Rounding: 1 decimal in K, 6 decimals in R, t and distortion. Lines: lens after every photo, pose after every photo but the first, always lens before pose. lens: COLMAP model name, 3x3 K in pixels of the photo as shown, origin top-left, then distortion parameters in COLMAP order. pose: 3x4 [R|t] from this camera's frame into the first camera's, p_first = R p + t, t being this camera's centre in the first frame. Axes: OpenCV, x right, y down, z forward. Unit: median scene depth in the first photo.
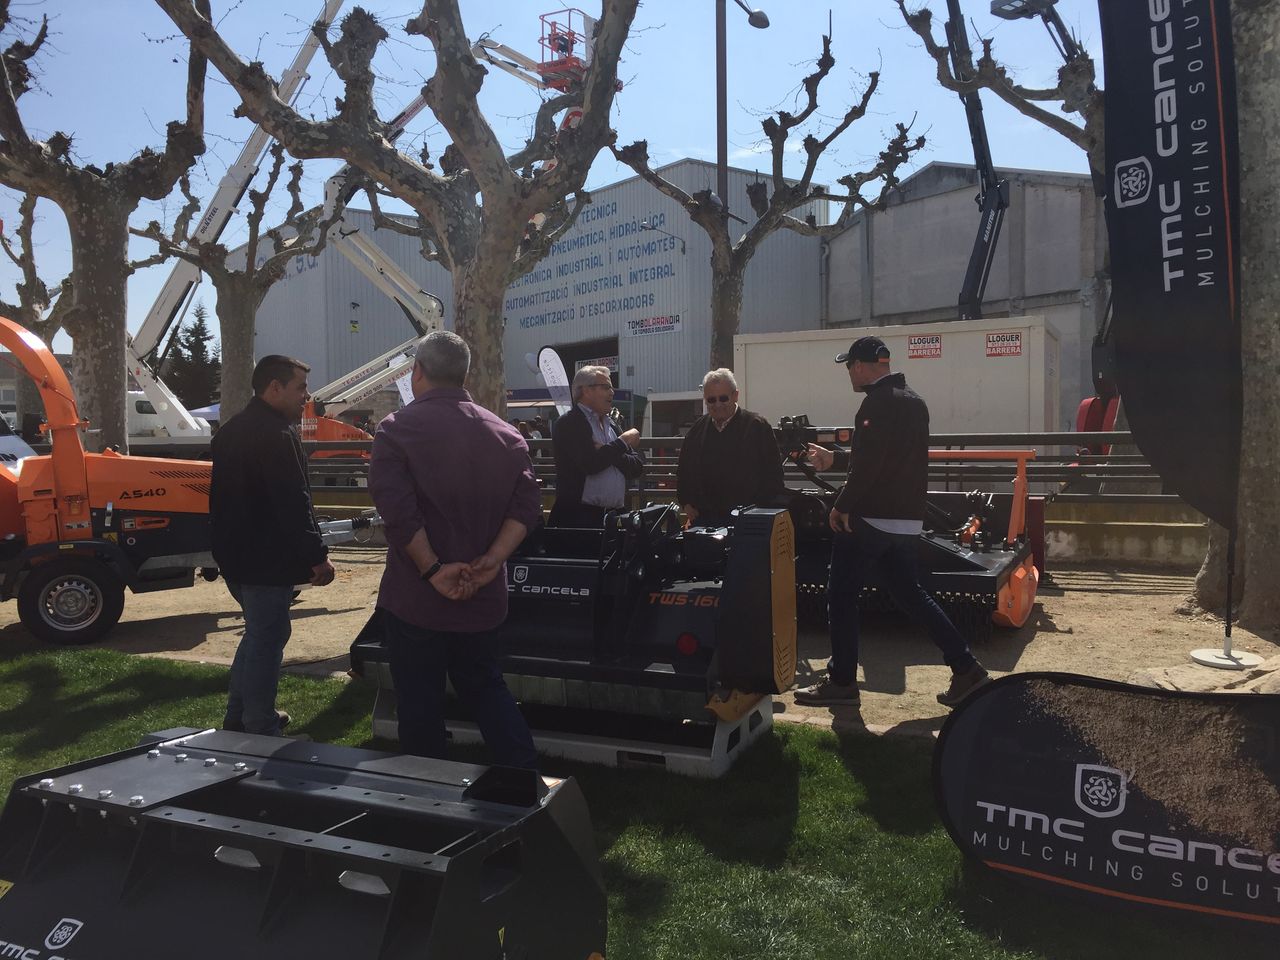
lens RADIAL K [[1091.6, 0, 628.1], [0, 1091.6, 457.3], [0, 0, 1]] dist [0.073662, -0.093347]
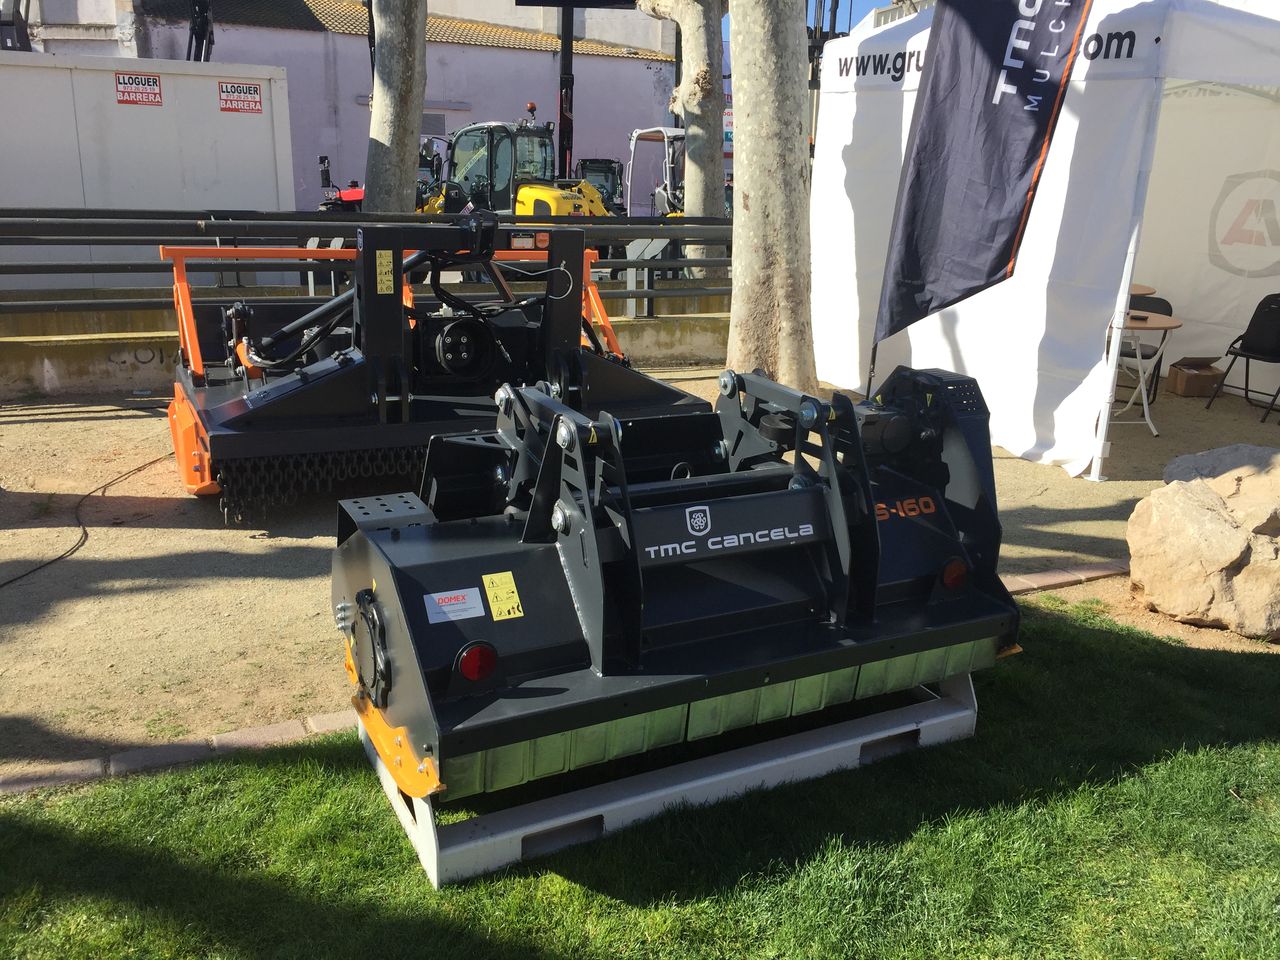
lens RADIAL K [[1091.6, 0, 639.3], [0, 1091.6, 481.2], [0, 0, 1]] dist [0.073662, -0.093347]
pose [[0.595718, -0.177603, 0.783311, -0.241334], [-0.011858, 0.973195, 0.229674, -0.019873], [-0.803106, -0.146110, 0.577644, 0.294189]]
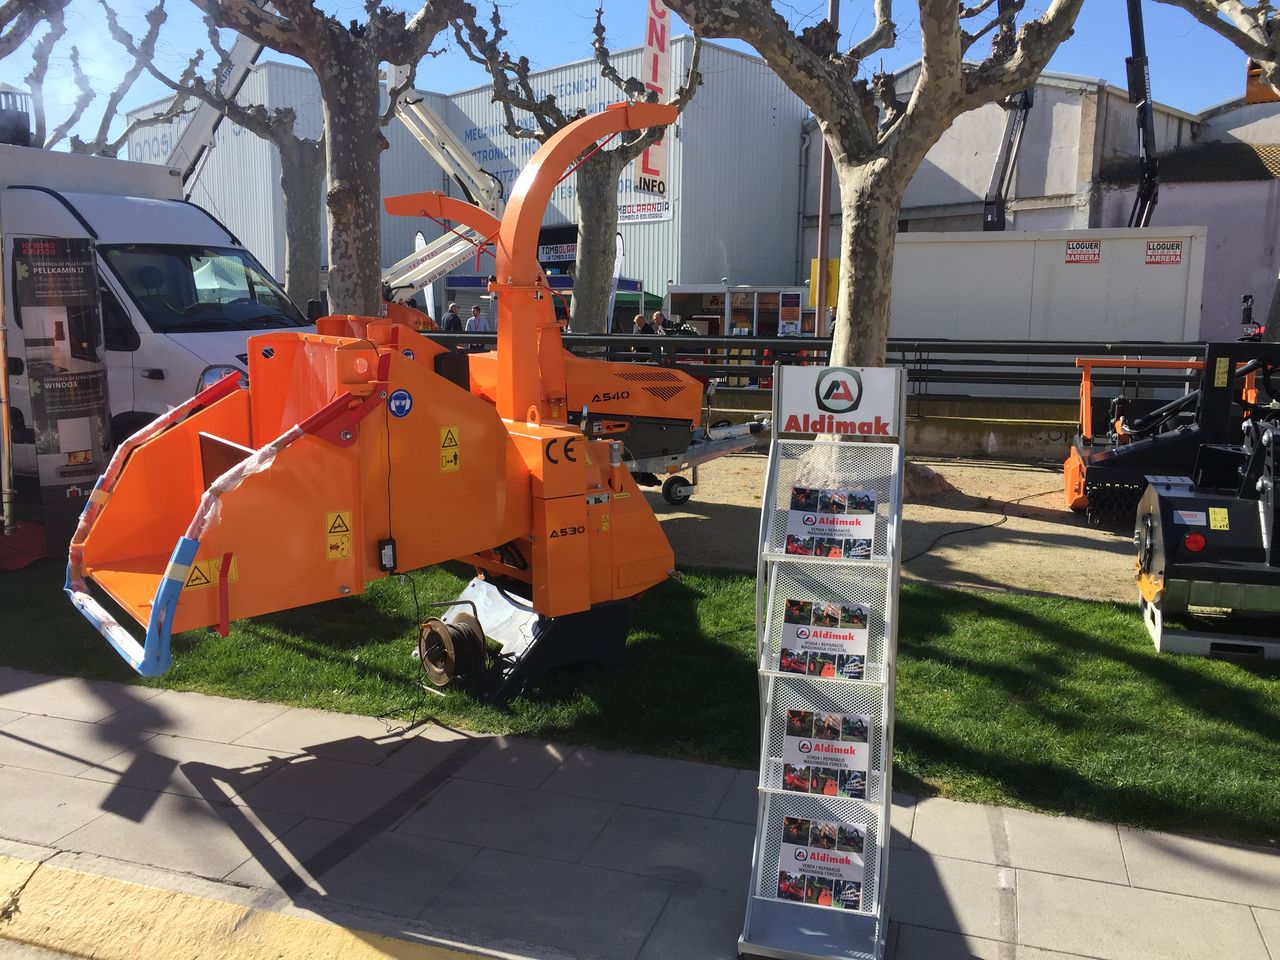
lens RADIAL K [[1091.6, 0, 636.2], [0, 1091.6, 478.5], [0, 0, 1]] dist [0.073662, -0.093347]
pose [[0.988997, 0.004100, 0.147881, -0.387982], [-0.022125, 0.992472, 0.120453, -0.007986], [-0.146274, -0.122400, 0.981643, 0.033587]]
